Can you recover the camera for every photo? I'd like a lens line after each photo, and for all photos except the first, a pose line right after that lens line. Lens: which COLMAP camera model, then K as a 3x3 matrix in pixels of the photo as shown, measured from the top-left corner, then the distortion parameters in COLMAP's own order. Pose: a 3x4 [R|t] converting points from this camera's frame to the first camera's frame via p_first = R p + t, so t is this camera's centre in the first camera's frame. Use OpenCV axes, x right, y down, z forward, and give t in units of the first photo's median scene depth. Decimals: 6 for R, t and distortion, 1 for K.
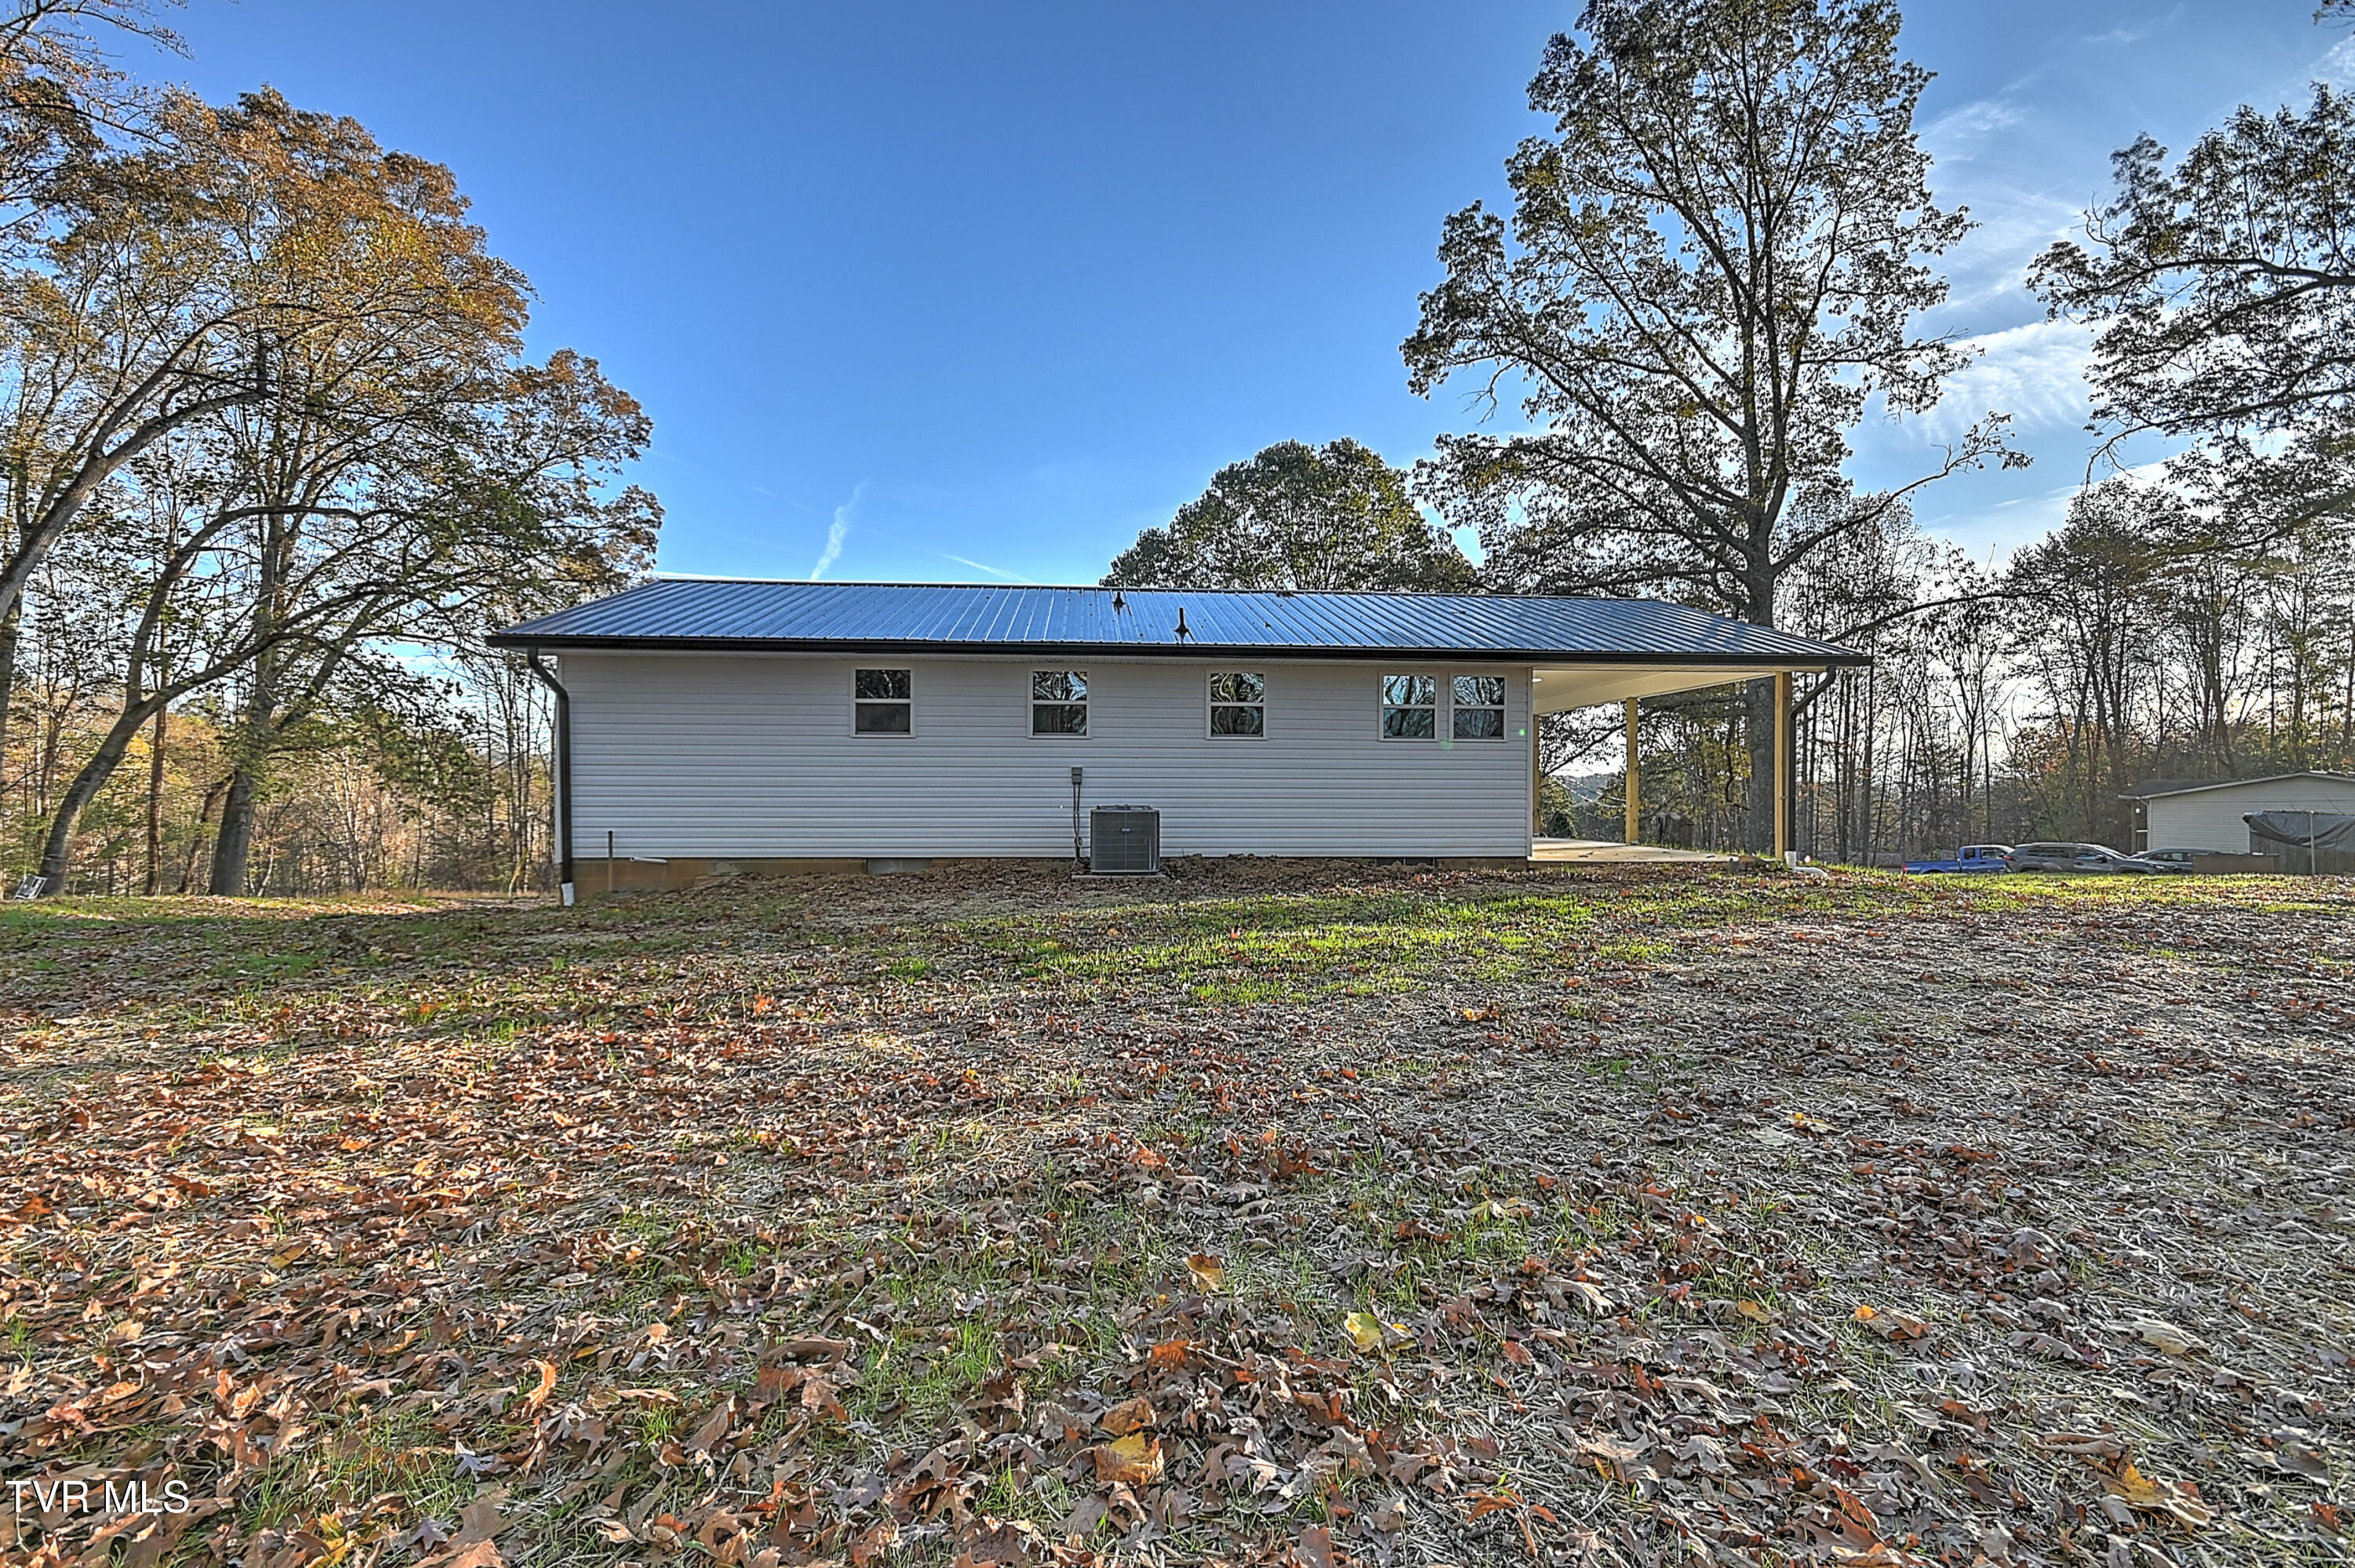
lens RADIAL K [[1016.2, 0, 1176.5], [0, 1016.2, 794.9], [0, 0, 1]] dist [0.021165, -0.017061]
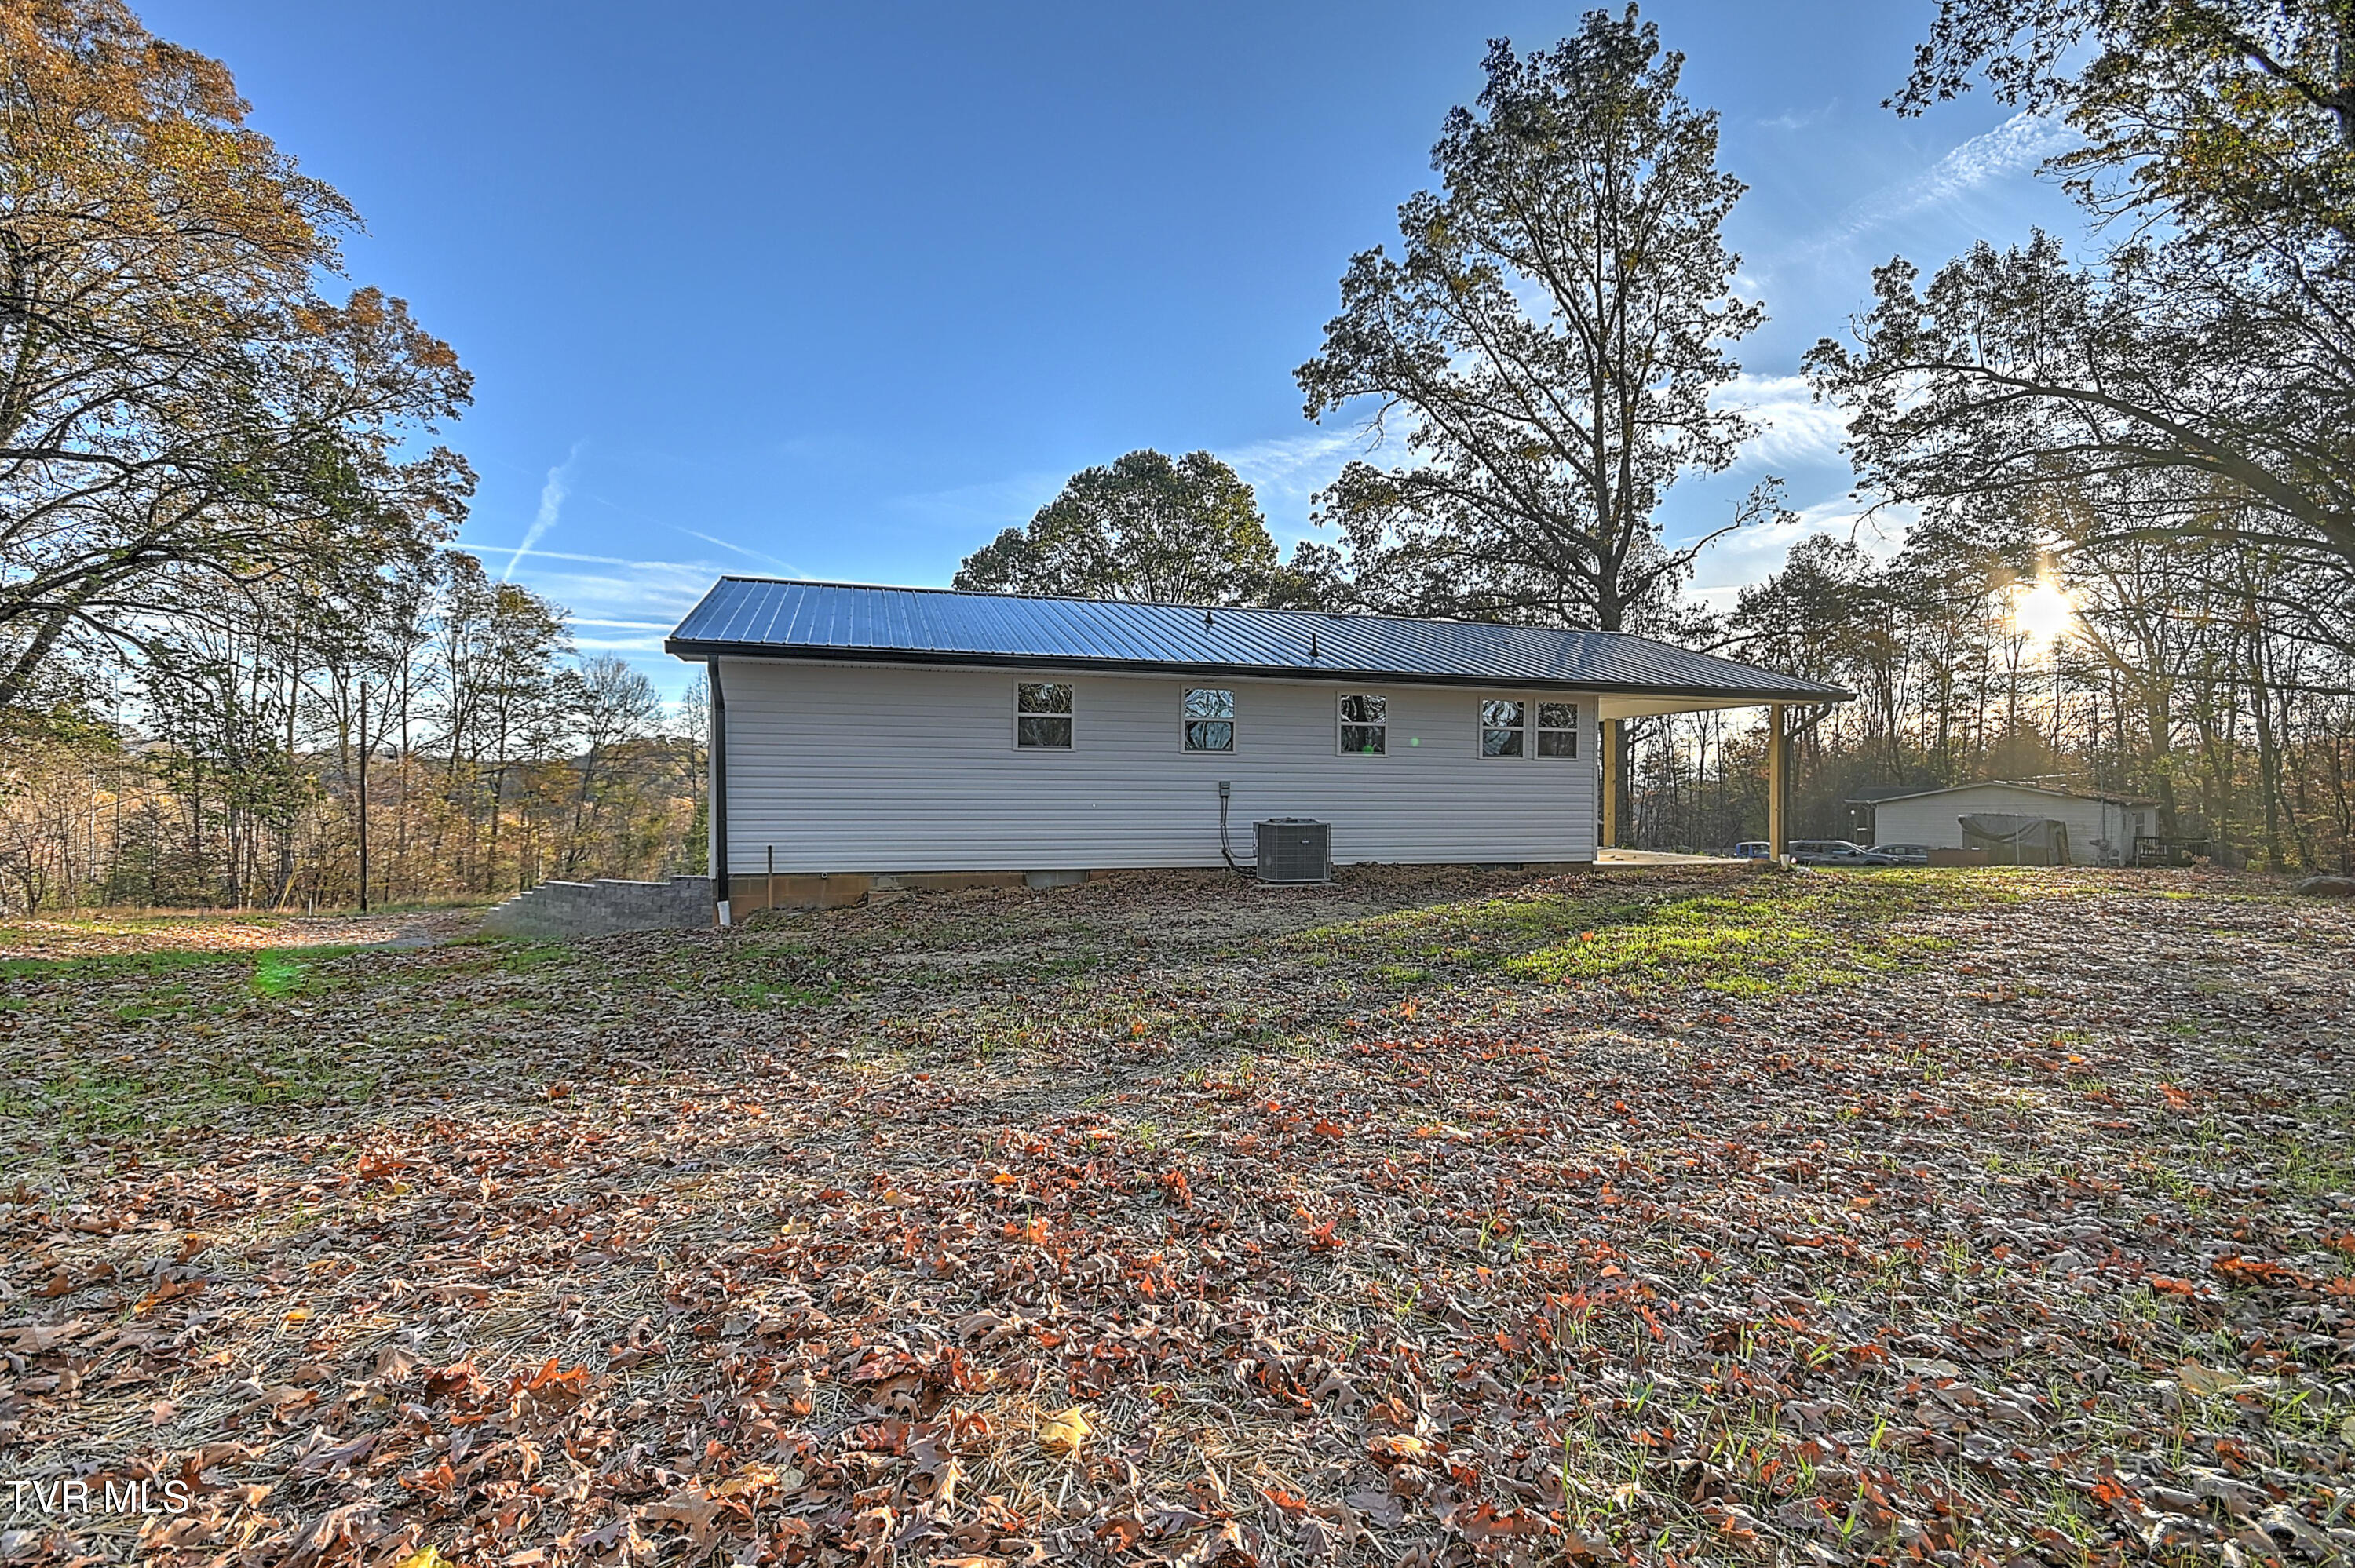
lens RADIAL K [[1031.6, 0, 1144.7], [0, 1031.6, 797.8], [0, 0, 1]] dist [0.012147, -0.010161]
pose [[0.975255, 0.001359, 0.221078, -0.177216], [-0.002330, 0.999989, 0.004130, -0.006102], [-0.221070, -0.004543, 0.975247, -0.008437]]
